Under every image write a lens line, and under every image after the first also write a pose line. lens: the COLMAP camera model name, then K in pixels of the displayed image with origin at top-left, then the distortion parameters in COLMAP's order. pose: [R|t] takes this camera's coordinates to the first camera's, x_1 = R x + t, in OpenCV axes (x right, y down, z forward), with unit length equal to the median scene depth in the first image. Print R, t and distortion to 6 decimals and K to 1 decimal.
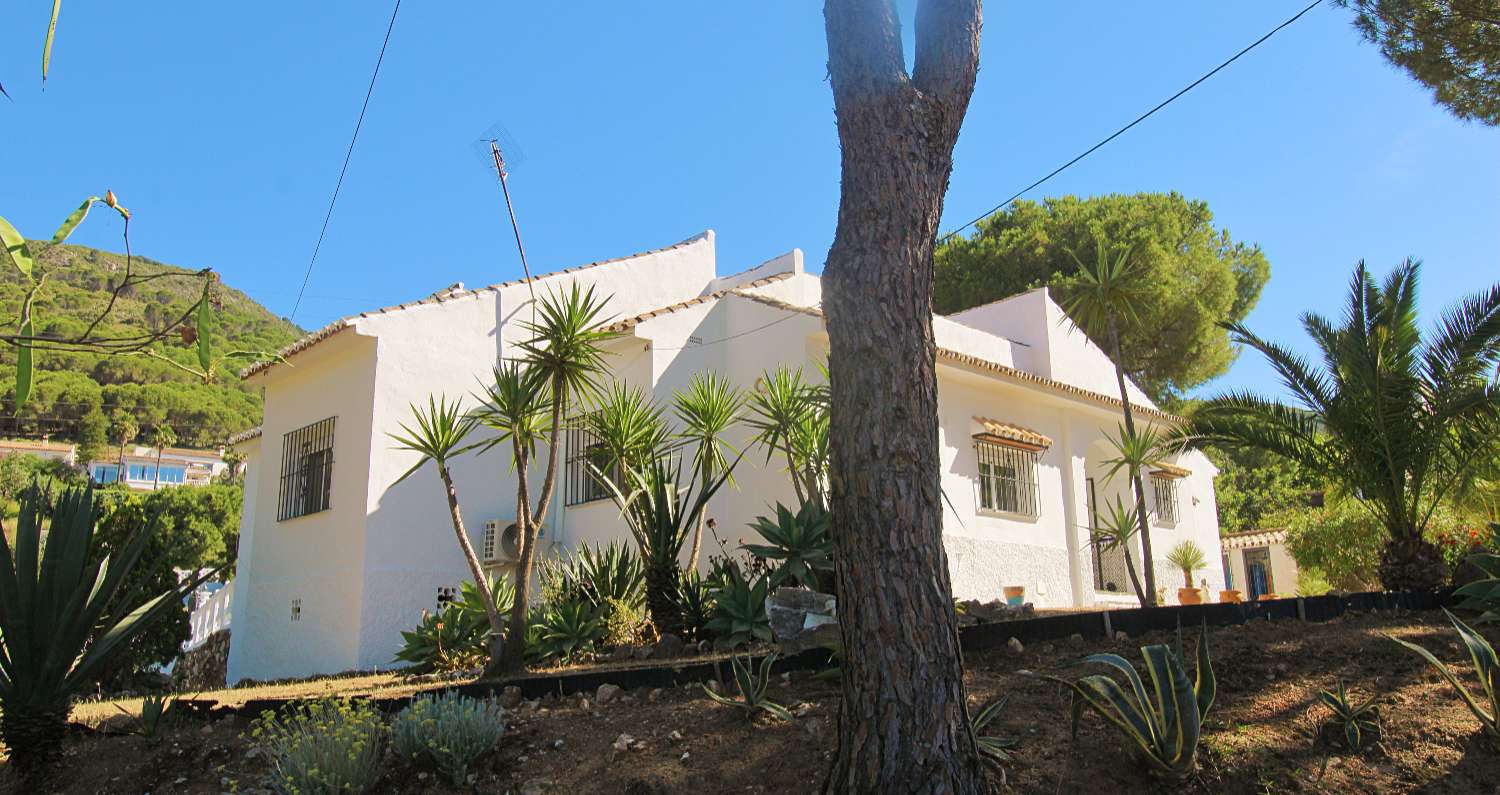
lens RADIAL K [[1319.3, 0, 750.0], [0, 1319.3, 397.5], [0, 0, 1]] dist [0.056723, 0.000682]
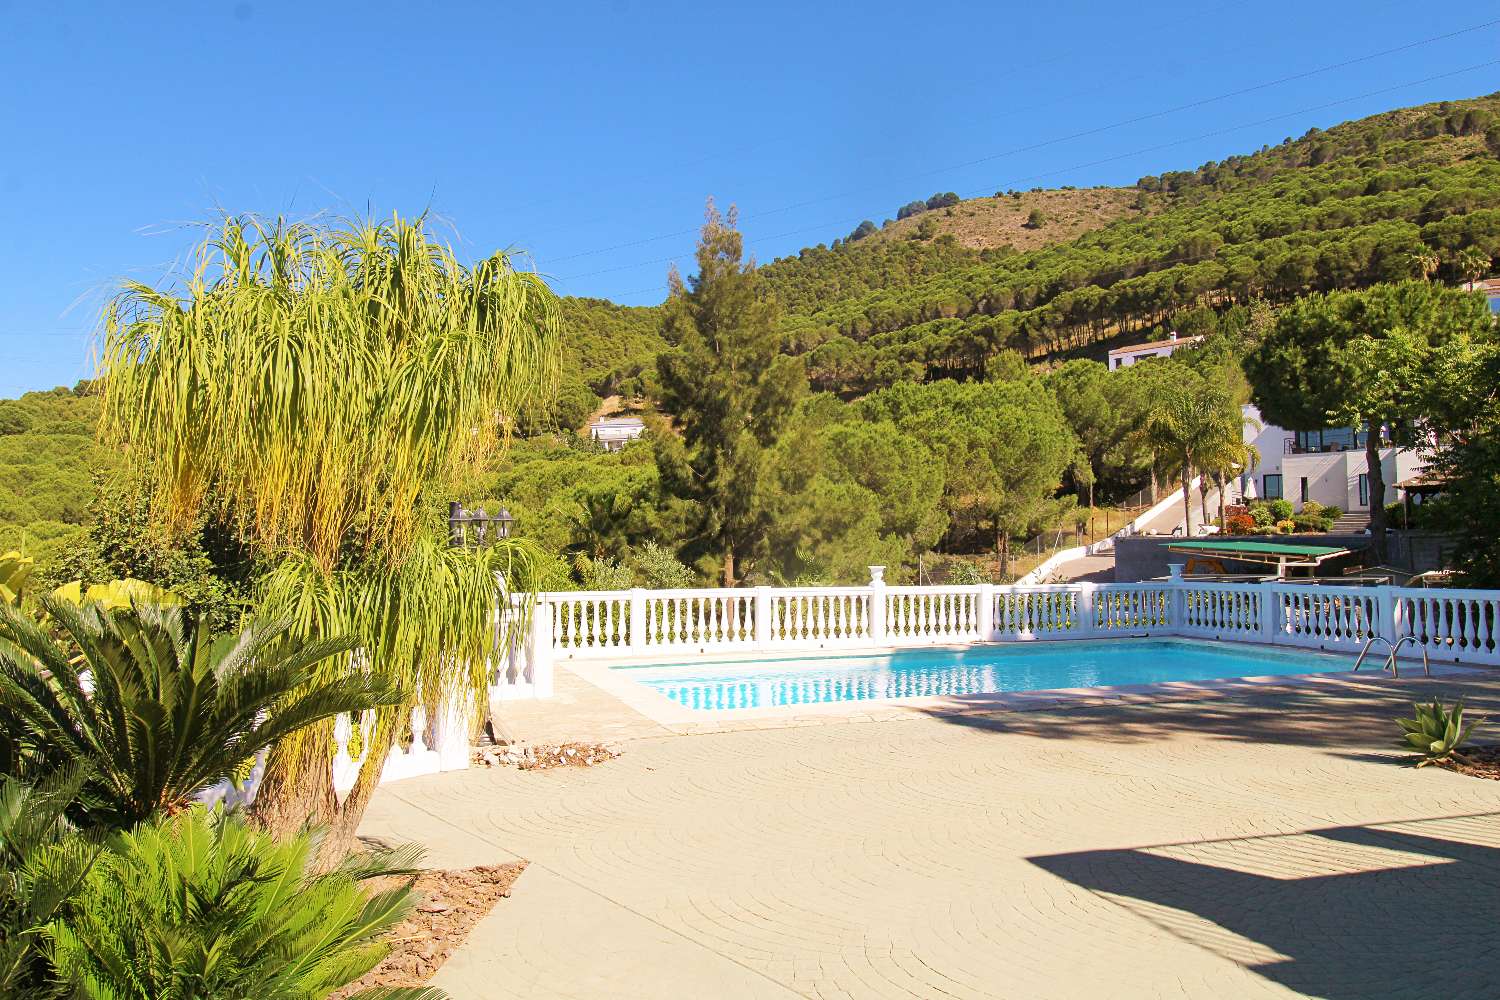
lens RADIAL K [[1101.2, 0, 750.0], [0, 1101.2, 500.0], [0, 0, 1]] dist [0.014858, -0.011601]
pose [[0.464571, -0.042604, -0.884510, -0.042688], [0.206608, 0.976490, 0.061482, 0.032271], [0.861096, -0.211310, 0.462451, 0.227376]]
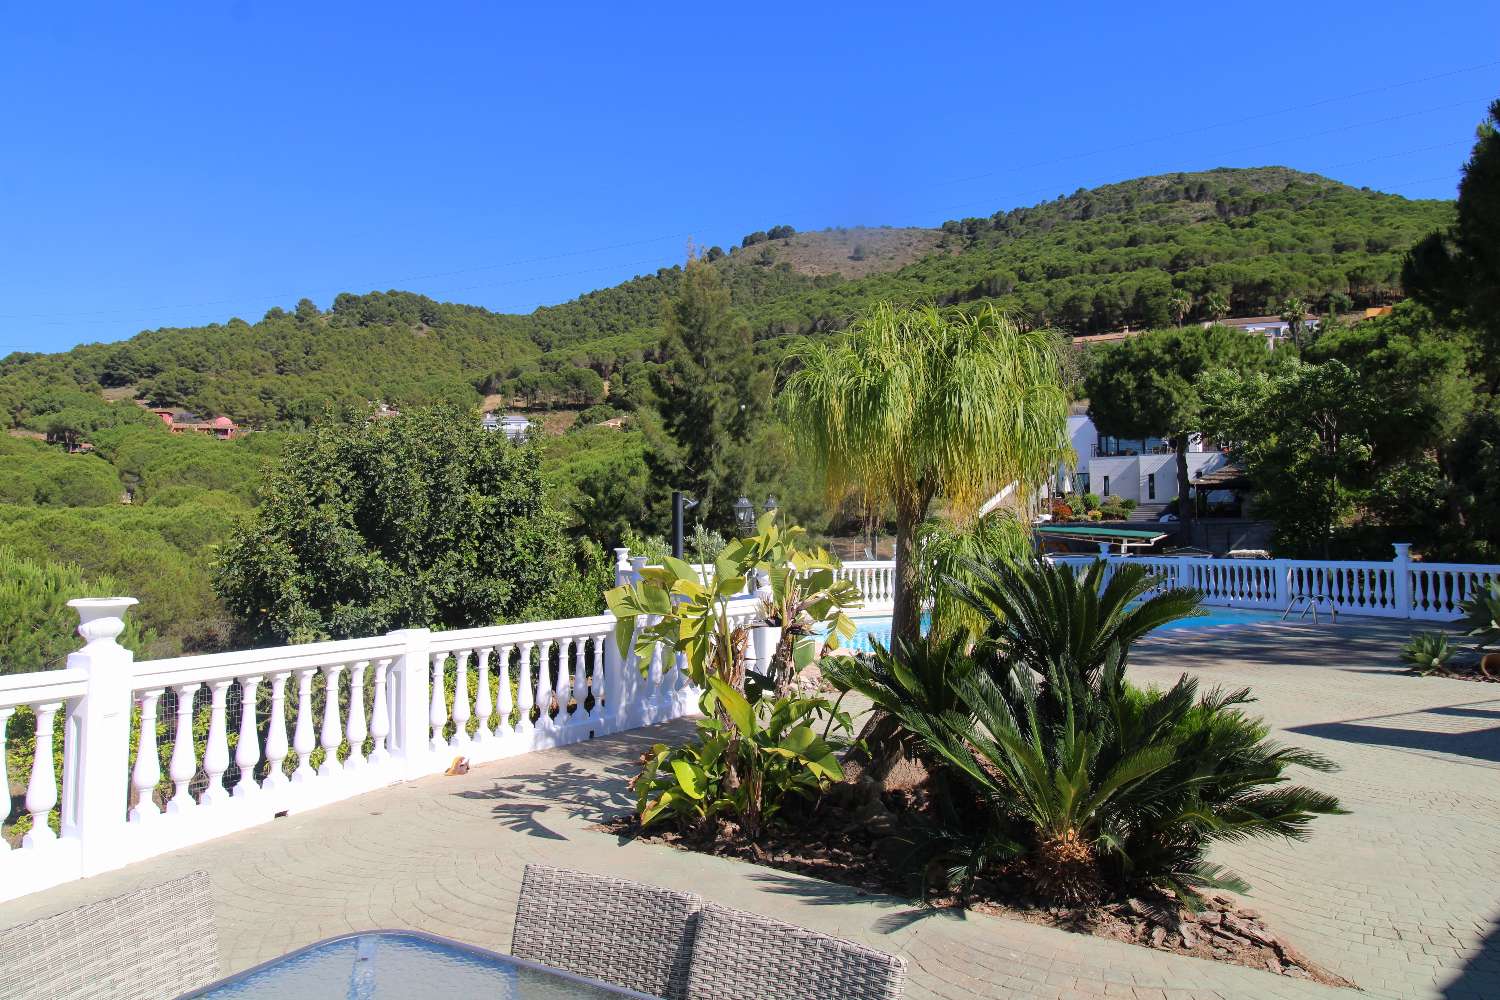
lens RADIAL K [[970.9, 0, 746.6], [0, 970.9, 496.2], [0, 0, 1]] dist [0.015675, -0.016677]
pose [[0.594916, -0.032666, -0.803124, -0.047008], [0.185933, 0.977666, 0.097965, 0.026747], [0.781987, -0.207608, 0.587704, 0.203010]]
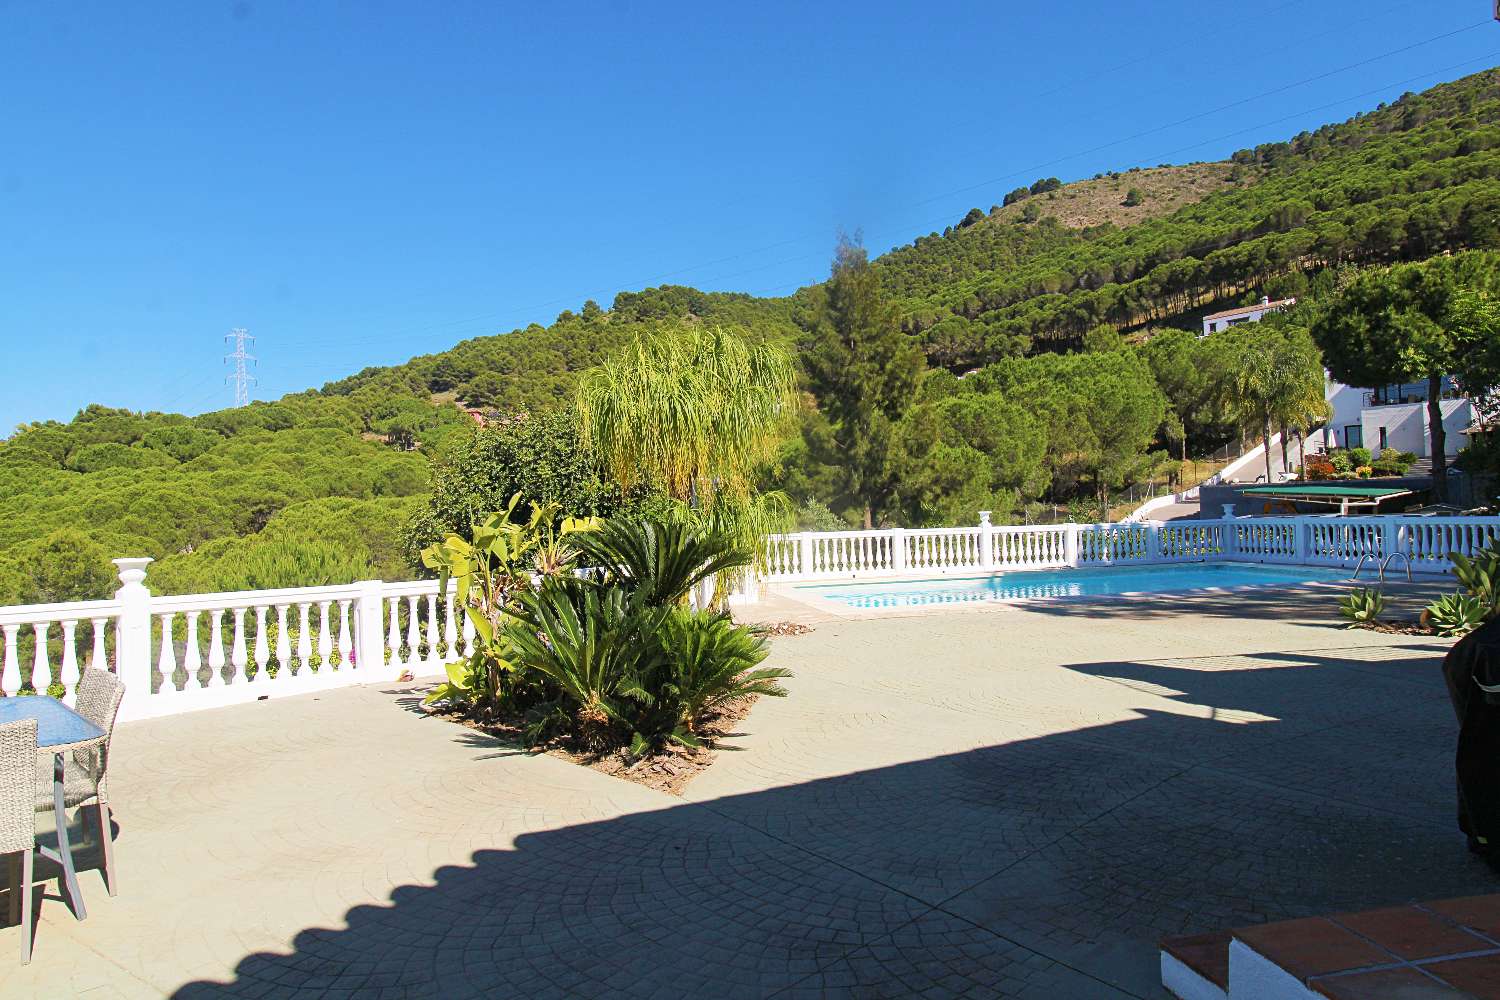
lens RADIAL K [[970.9, 0, 746.6], [0, 970.9, 496.2], [0, 0, 1]] dist [0.015675, -0.016677]
pose [[0.342921, -0.025162, -0.939027, -0.025400], [0.243384, 0.967885, 0.062946, 0.030492], [0.907287, -0.250129, 0.338032, 0.216857]]
